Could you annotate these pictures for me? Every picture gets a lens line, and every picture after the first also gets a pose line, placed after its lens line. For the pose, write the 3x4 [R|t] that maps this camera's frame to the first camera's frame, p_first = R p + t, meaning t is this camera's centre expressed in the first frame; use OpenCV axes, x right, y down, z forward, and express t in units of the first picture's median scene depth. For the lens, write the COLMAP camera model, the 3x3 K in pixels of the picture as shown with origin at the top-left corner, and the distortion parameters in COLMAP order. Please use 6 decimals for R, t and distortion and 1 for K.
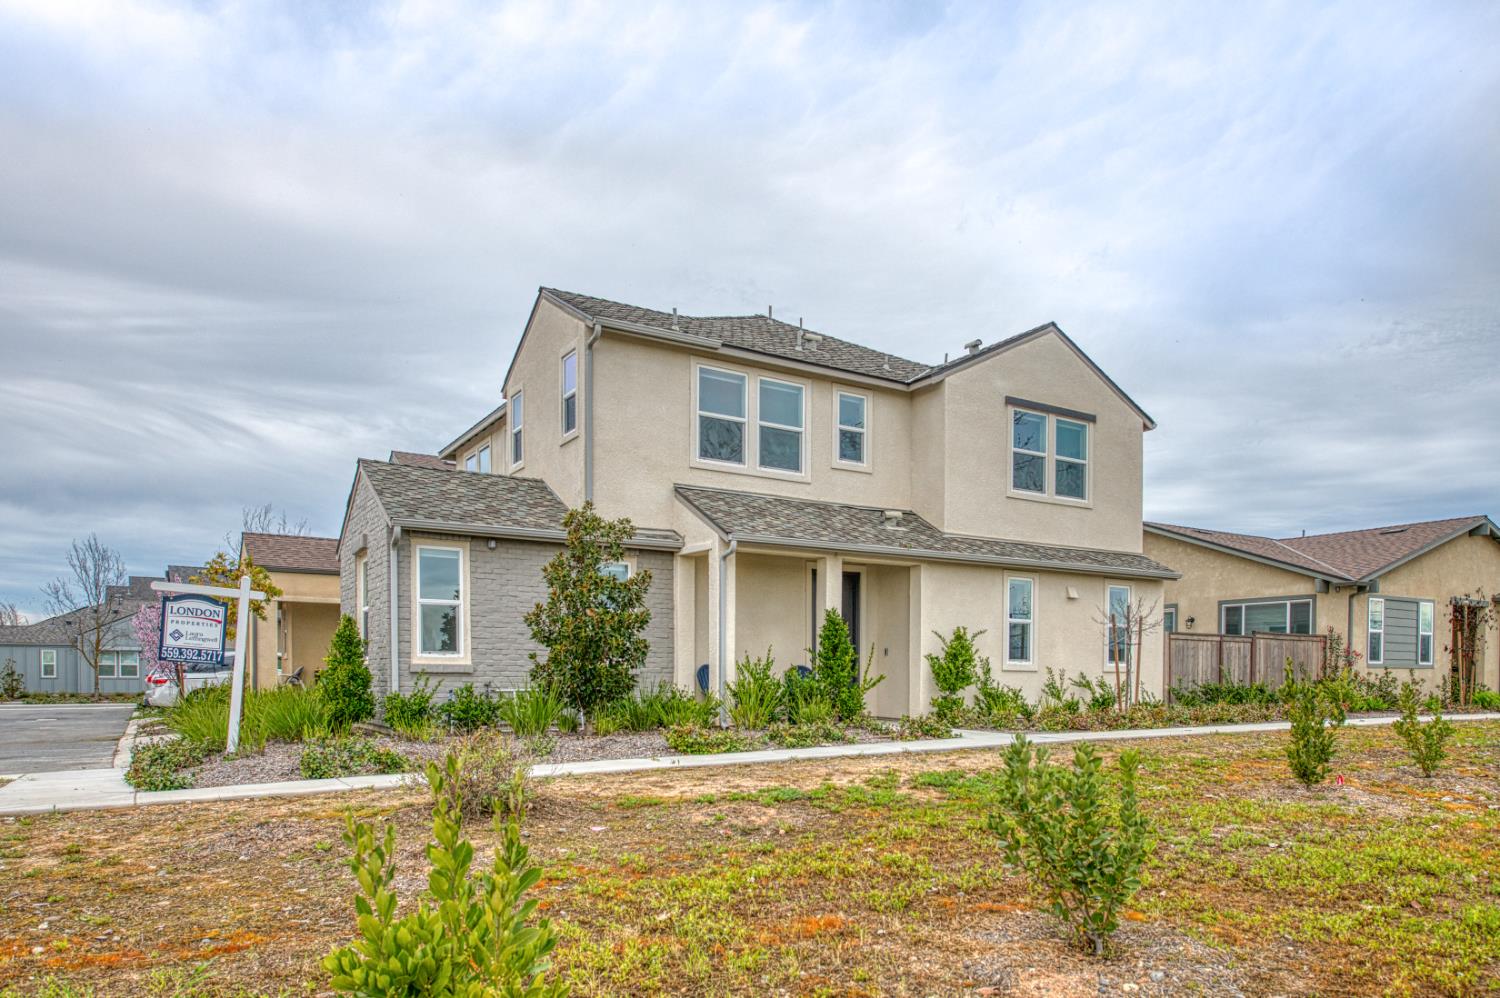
lens RADIAL K [[1033.7, 0, 750.0], [0, 1033.7, 499.0], [0, 0, 1]] dist [-0.062553, 0.000544]
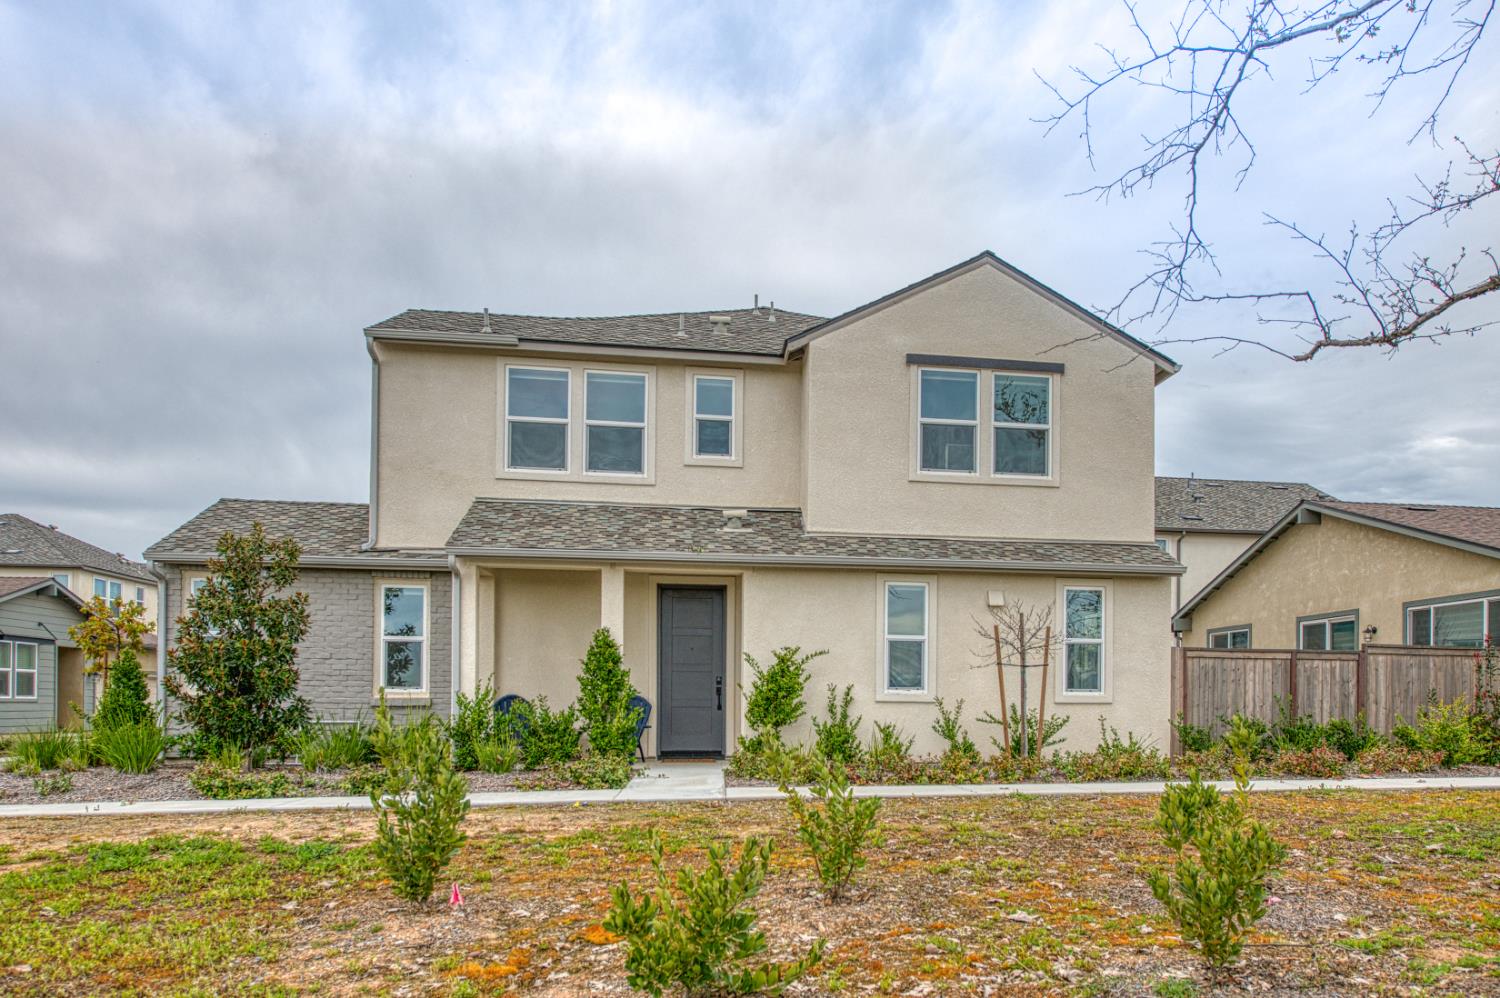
lens RADIAL K [[1021.0, 0, 749.8], [0, 1021.0, 519.5], [0, 0, 1]] dist [-0.024198, -0.001959]
pose [[0.917354, -0.074823, -0.390978, 0.446874], [0.069485, 0.997195, -0.027804, 0.041324], [0.391962, -0.001661, 0.919980, 0.236943]]
